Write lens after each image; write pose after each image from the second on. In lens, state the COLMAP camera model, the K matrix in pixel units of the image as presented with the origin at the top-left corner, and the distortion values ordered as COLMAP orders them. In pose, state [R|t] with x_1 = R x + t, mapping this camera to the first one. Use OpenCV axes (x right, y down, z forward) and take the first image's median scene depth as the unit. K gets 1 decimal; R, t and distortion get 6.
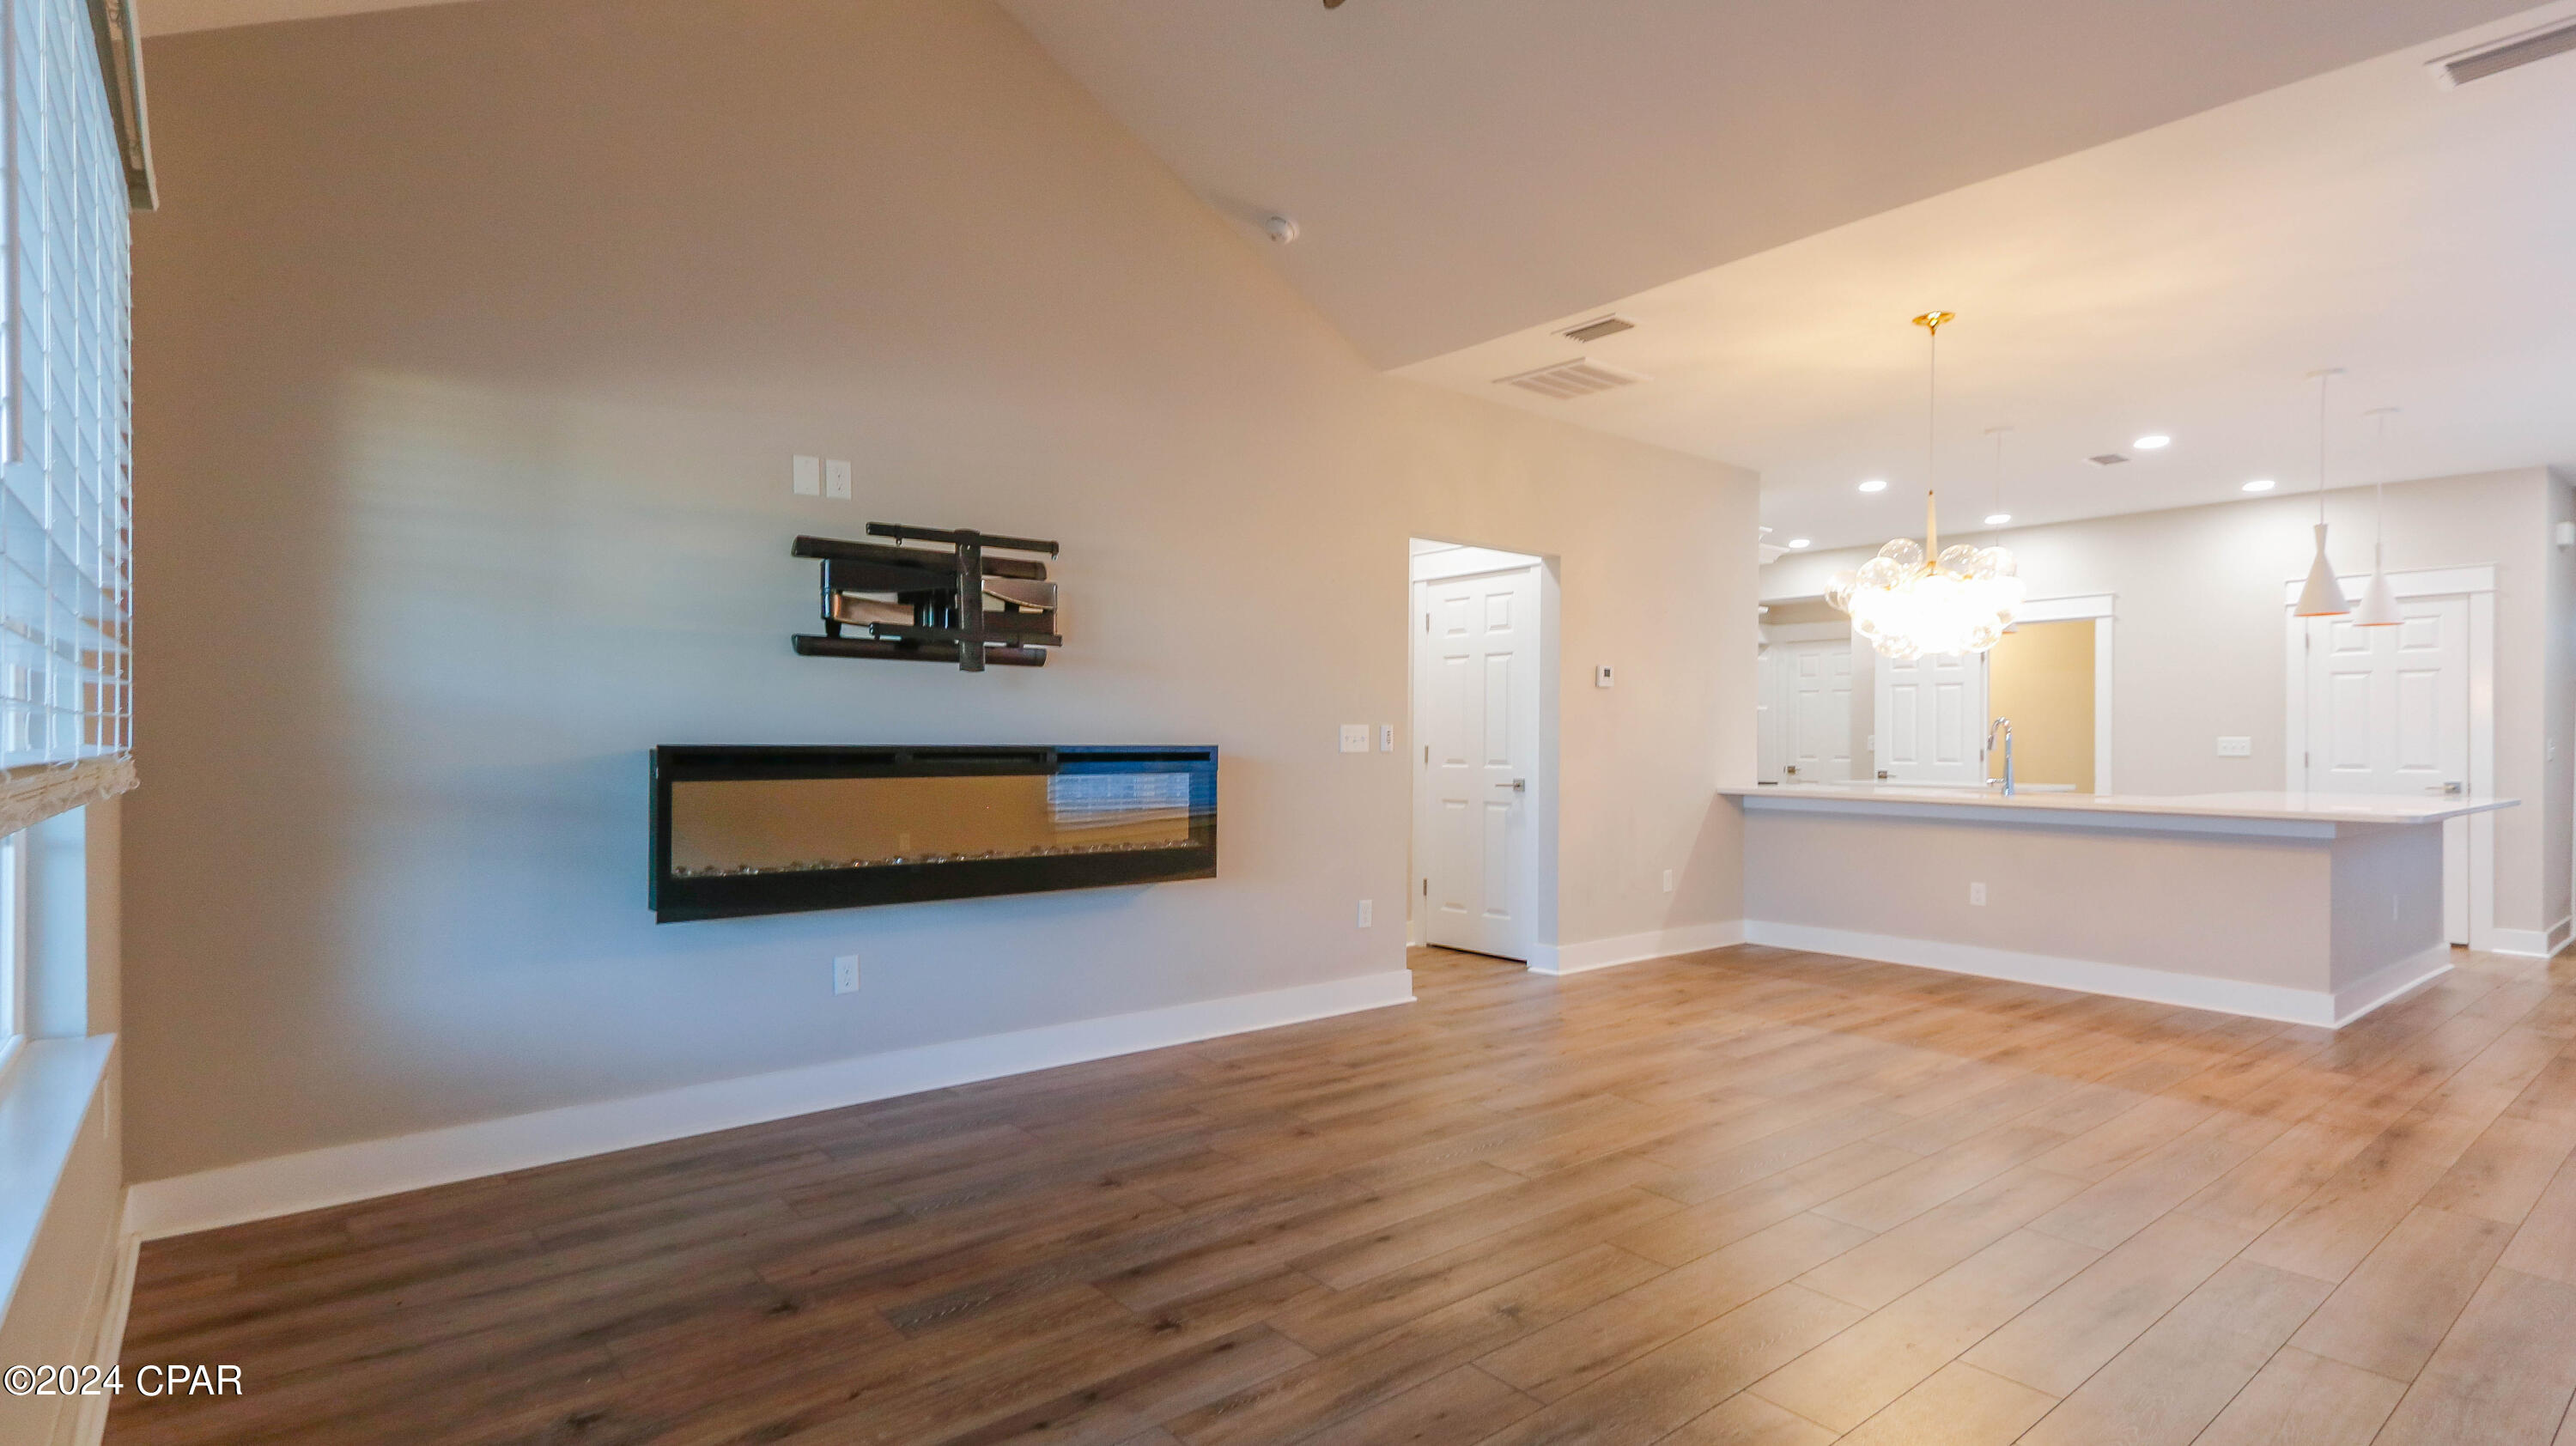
lens RADIAL K [[1230.7, 0, 1265.6], [0, 1230.7, 748.4], [0, 0, 1]] dist [0.024661, 0.001048]
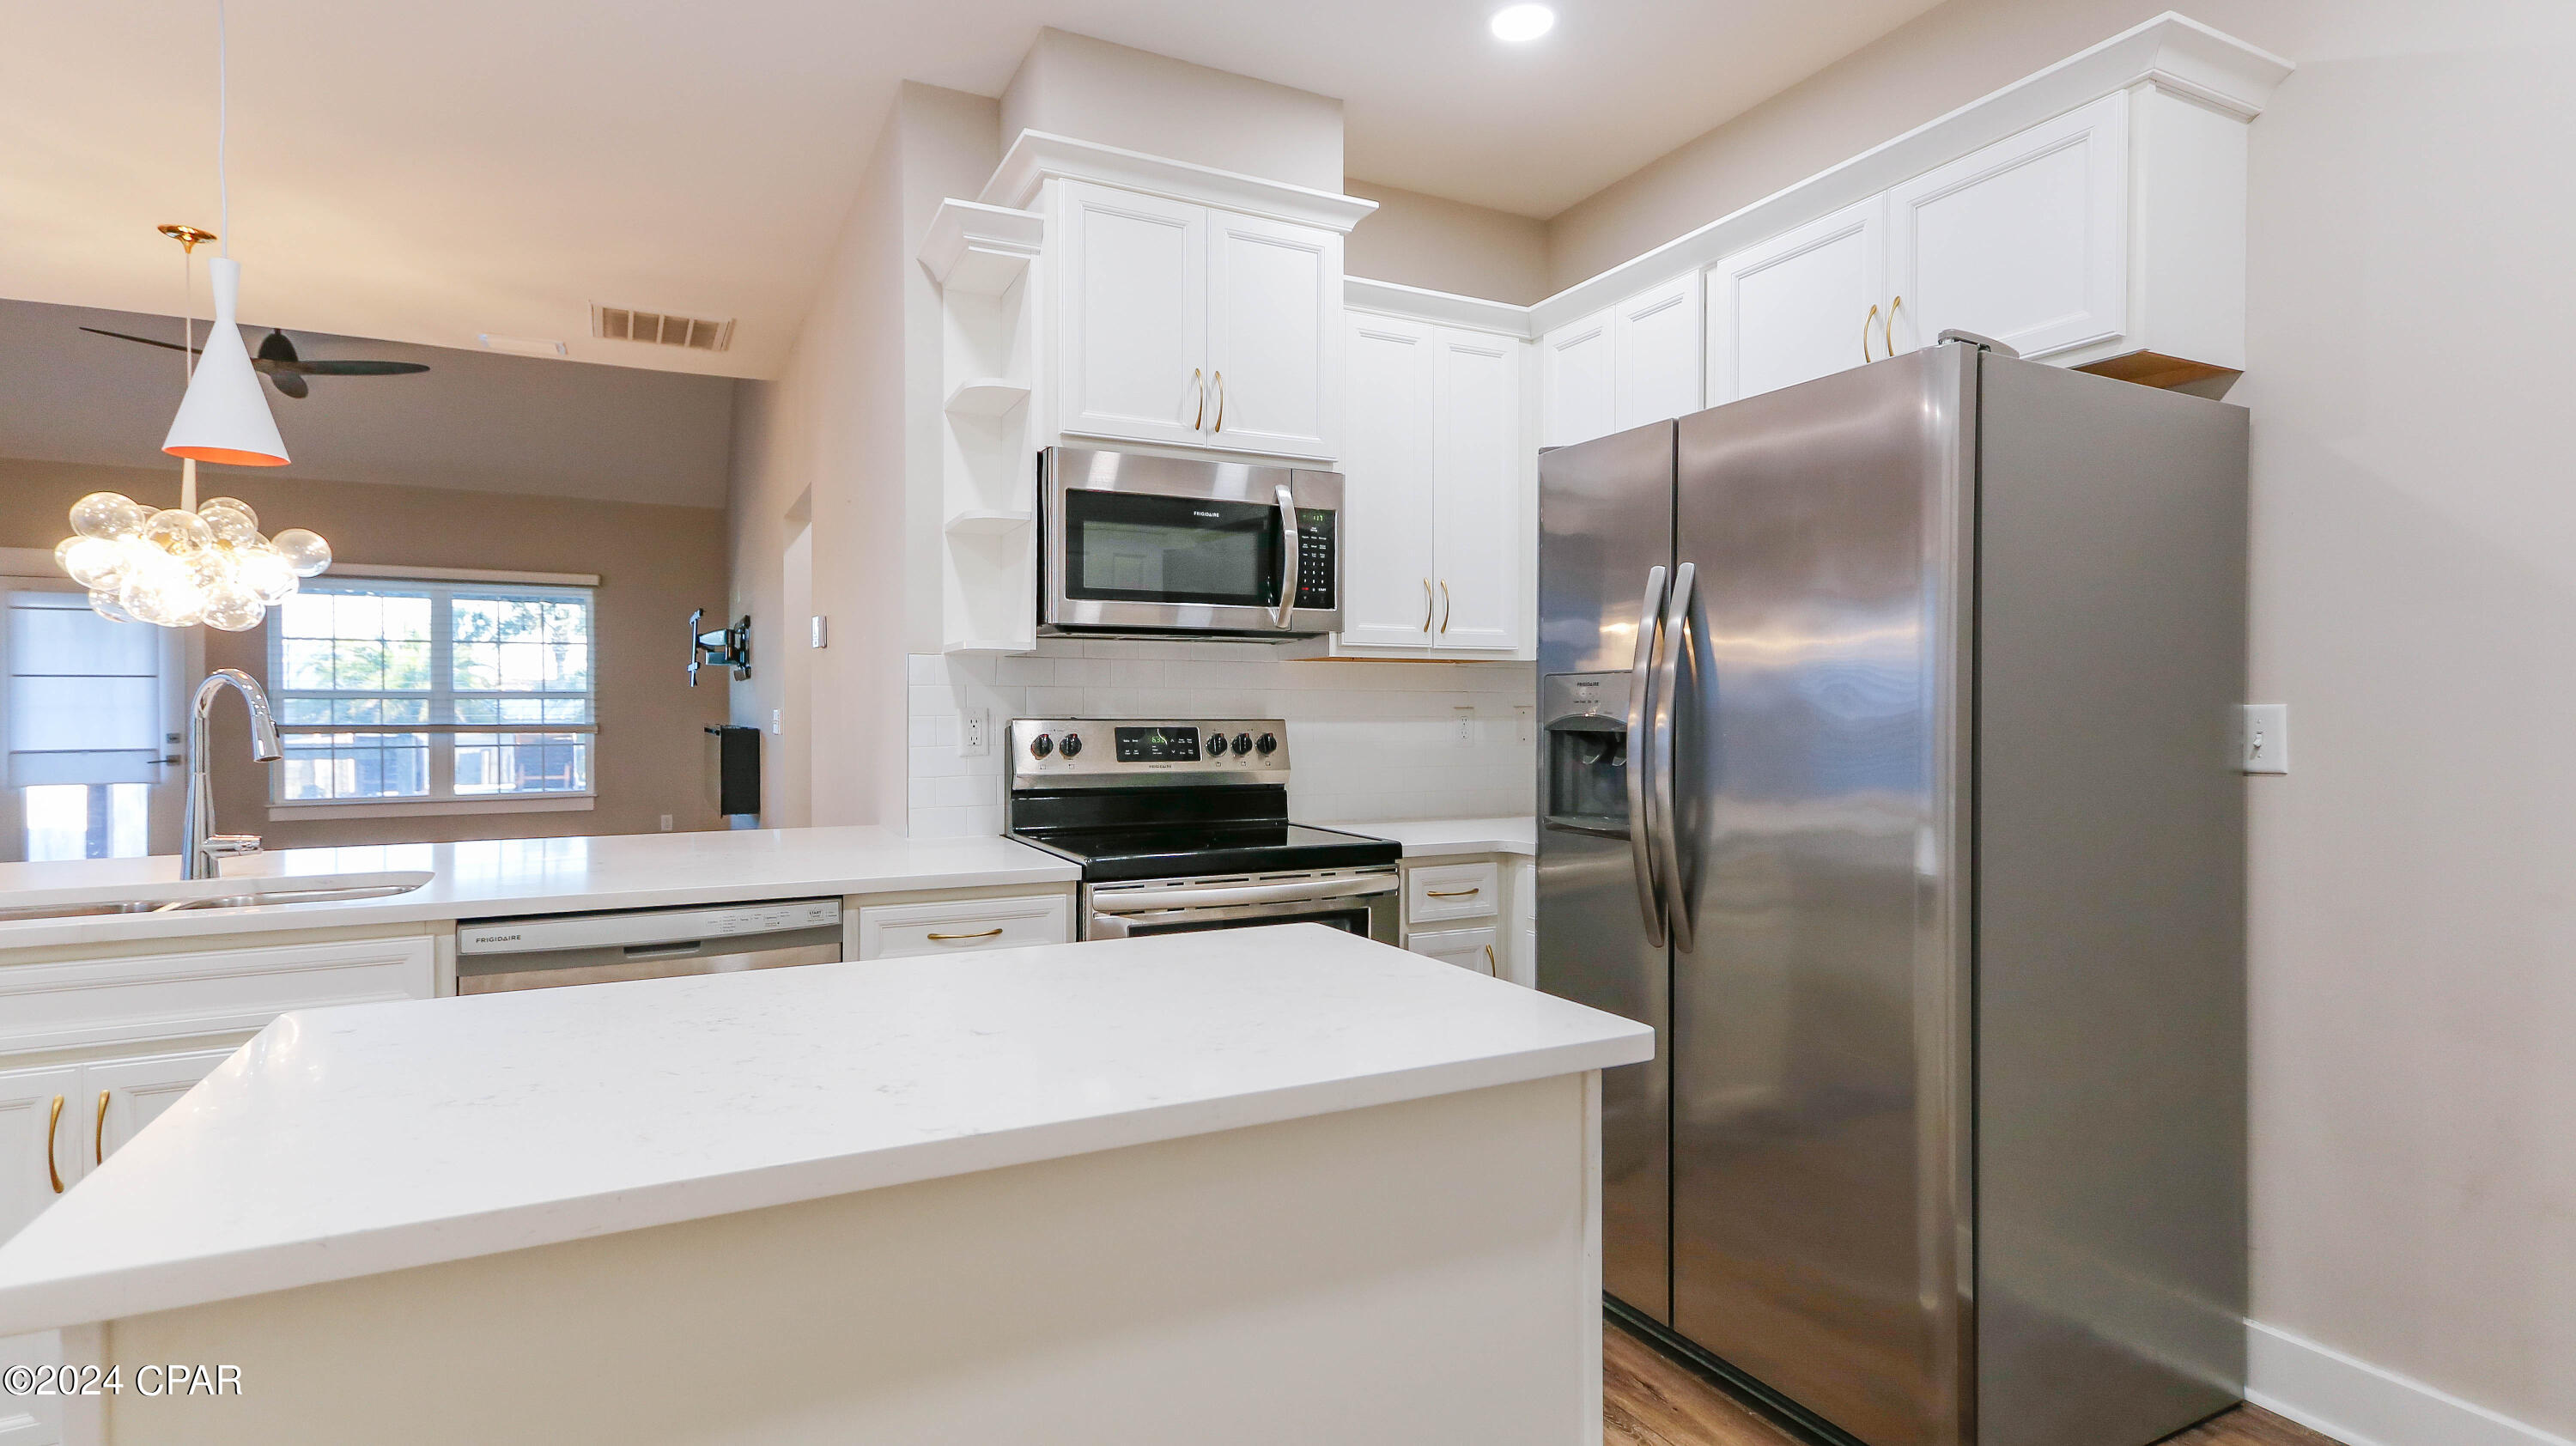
lens RADIAL K [[1230.7, 0, 1277.6], [0, 1230.7, 718.9], [0, 0, 1]] dist [0.024661, 0.001048]
pose [[-0.200424, -0.000735, -0.979709, 0.904981], [-0.004471, 0.999990, 0.000164, -0.010639], [0.979699, 0.004413, -0.200425, 1.403442]]
